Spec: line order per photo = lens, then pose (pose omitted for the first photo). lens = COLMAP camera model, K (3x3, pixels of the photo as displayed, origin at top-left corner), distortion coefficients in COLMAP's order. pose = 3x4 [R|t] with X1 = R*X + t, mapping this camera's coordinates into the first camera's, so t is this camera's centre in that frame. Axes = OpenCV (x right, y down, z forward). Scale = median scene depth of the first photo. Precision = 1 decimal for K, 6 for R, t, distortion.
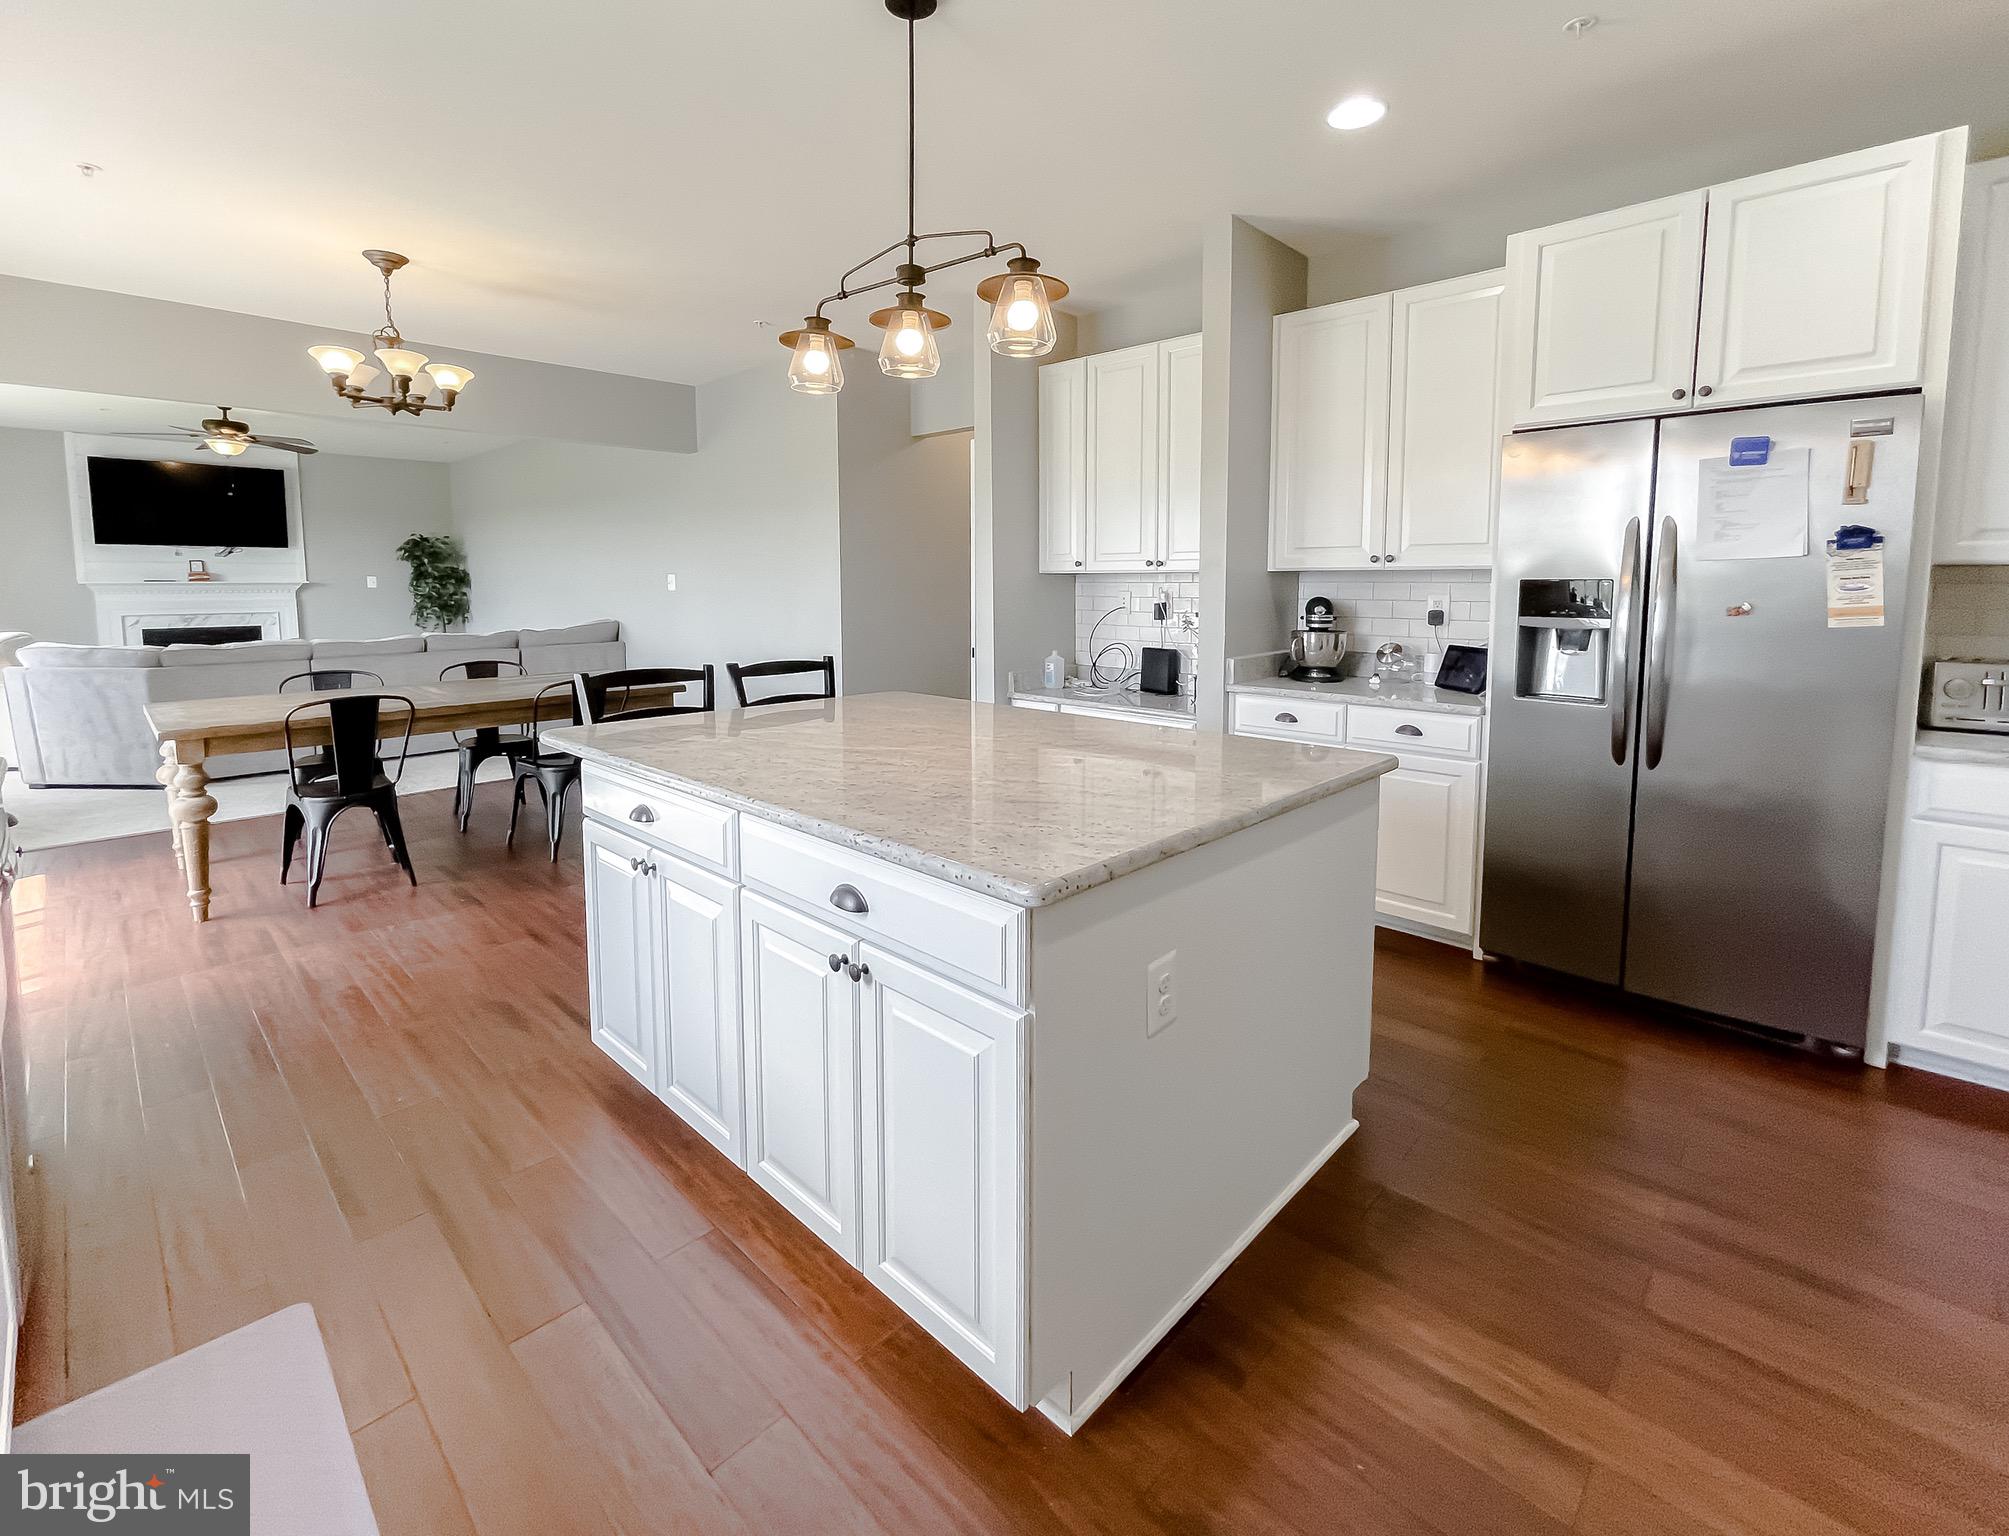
lens RADIAL K [[918.8, 0, 1022.4], [0, 918.8, 654.1], [0, 0, 1]] dist [0.005244, 0.003870]
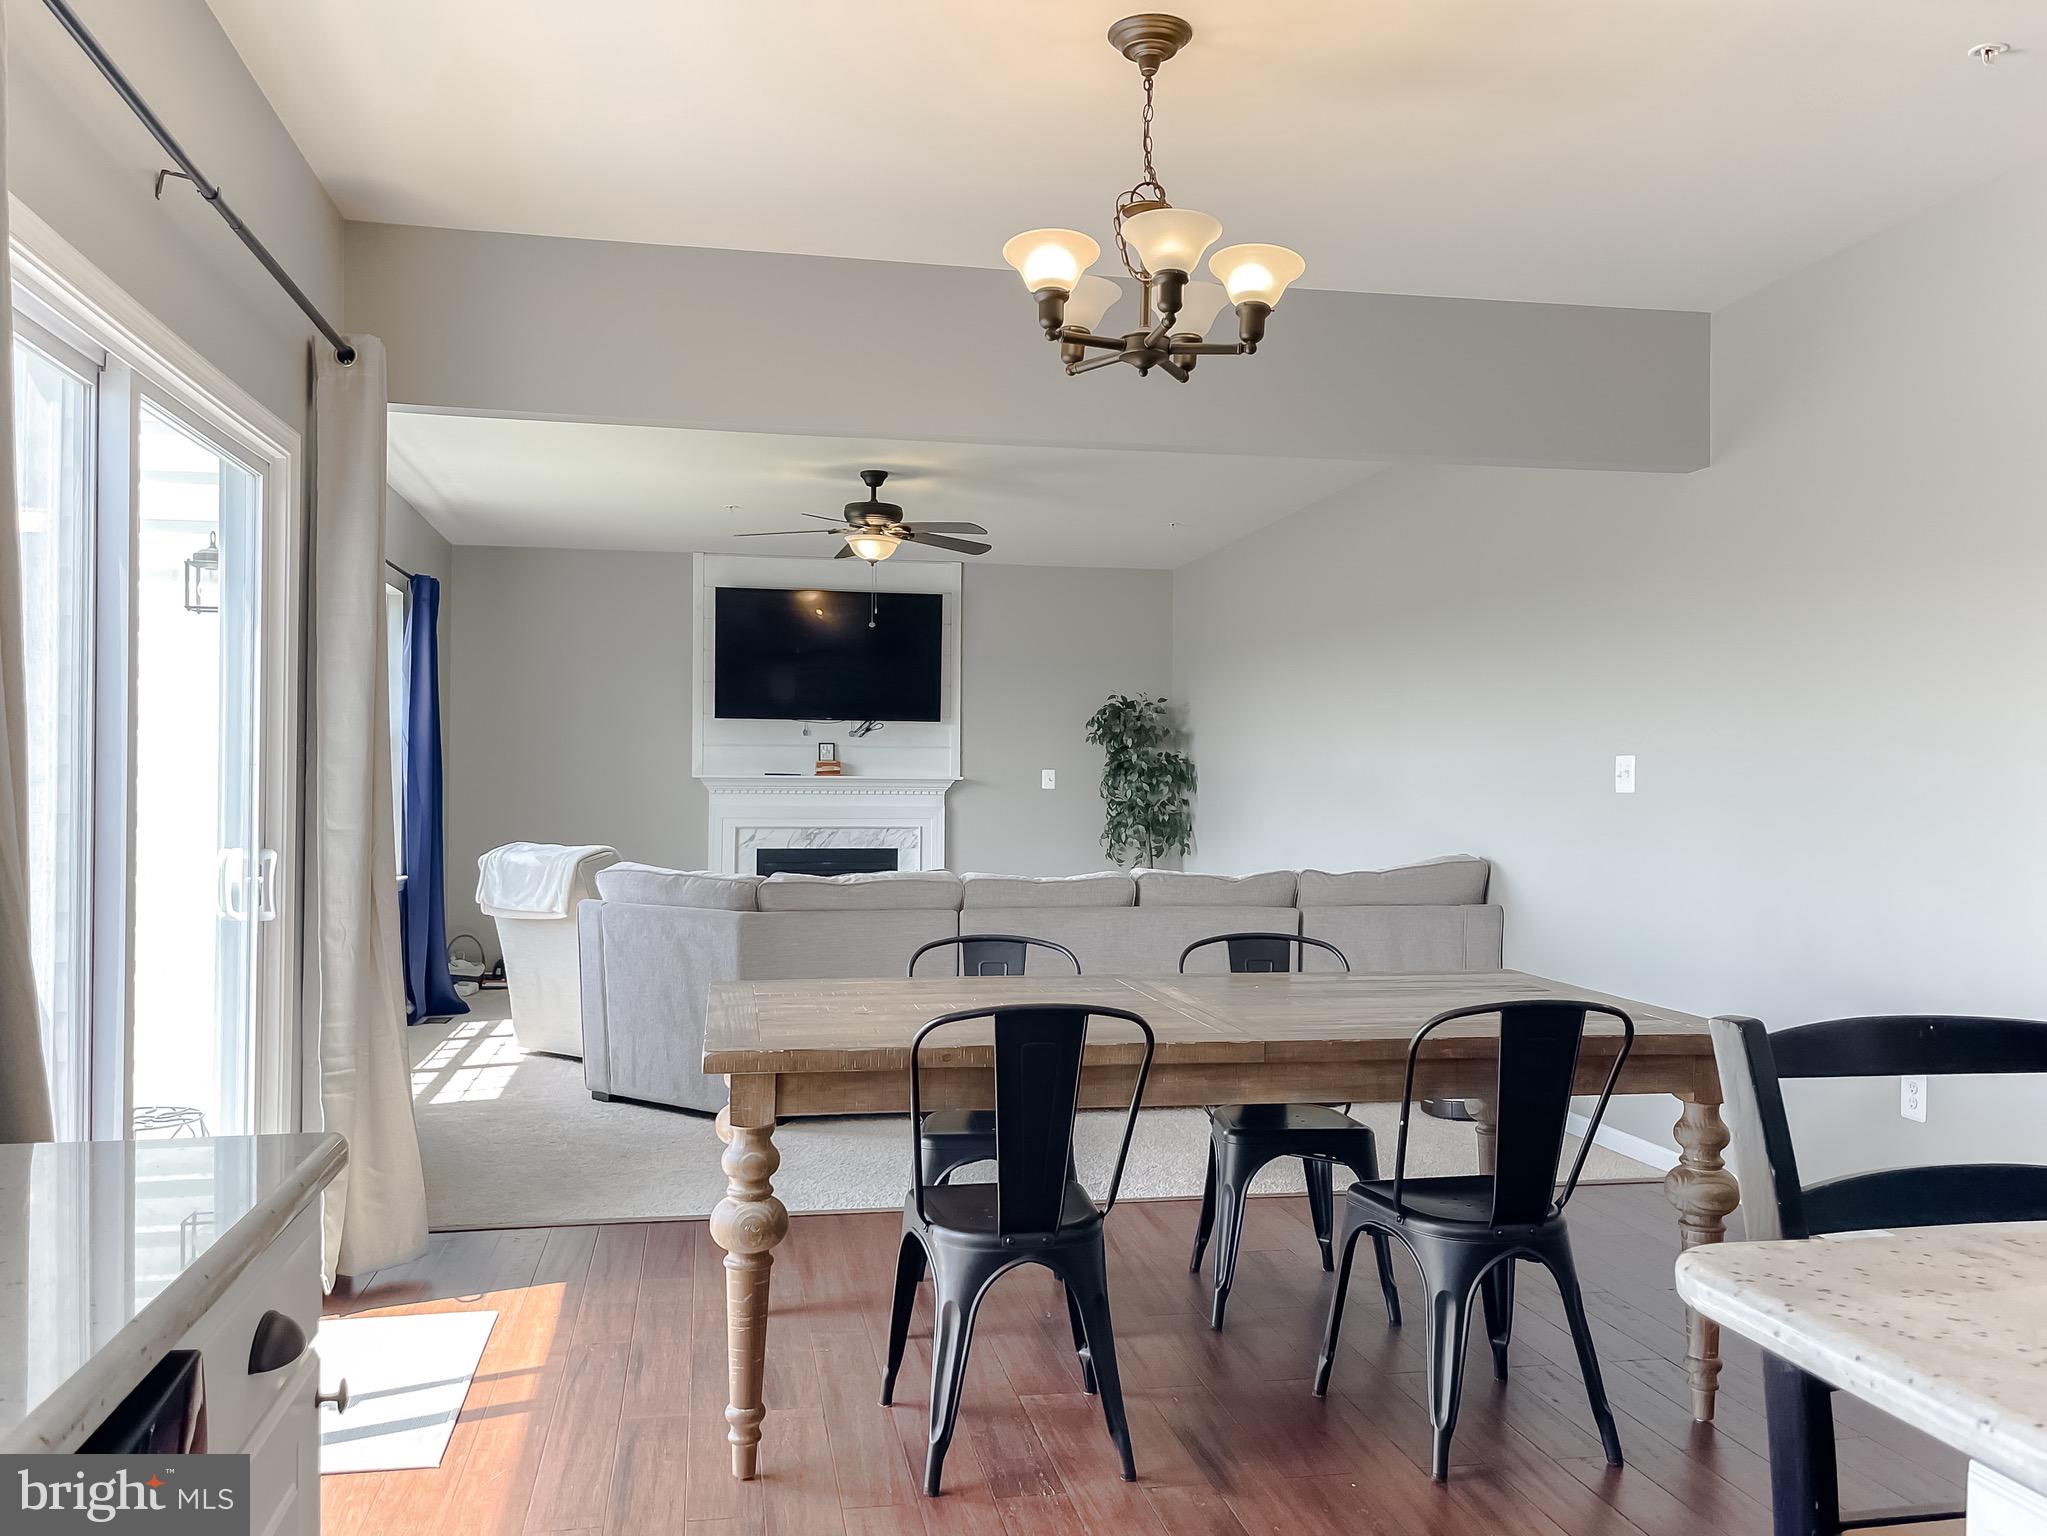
lens RADIAL K [[1568.2, 0, 1023.1], [0, 1568.2, 773.8], [0, 0, 1]] dist [0.057127, 0.000660]
pose [[0.816519, 0.000128, -0.577319, -0.242913], [-0.057612, 0.995026, -0.081262, -0.000797], [0.574437, 0.099612, 0.812465, 0.307642]]
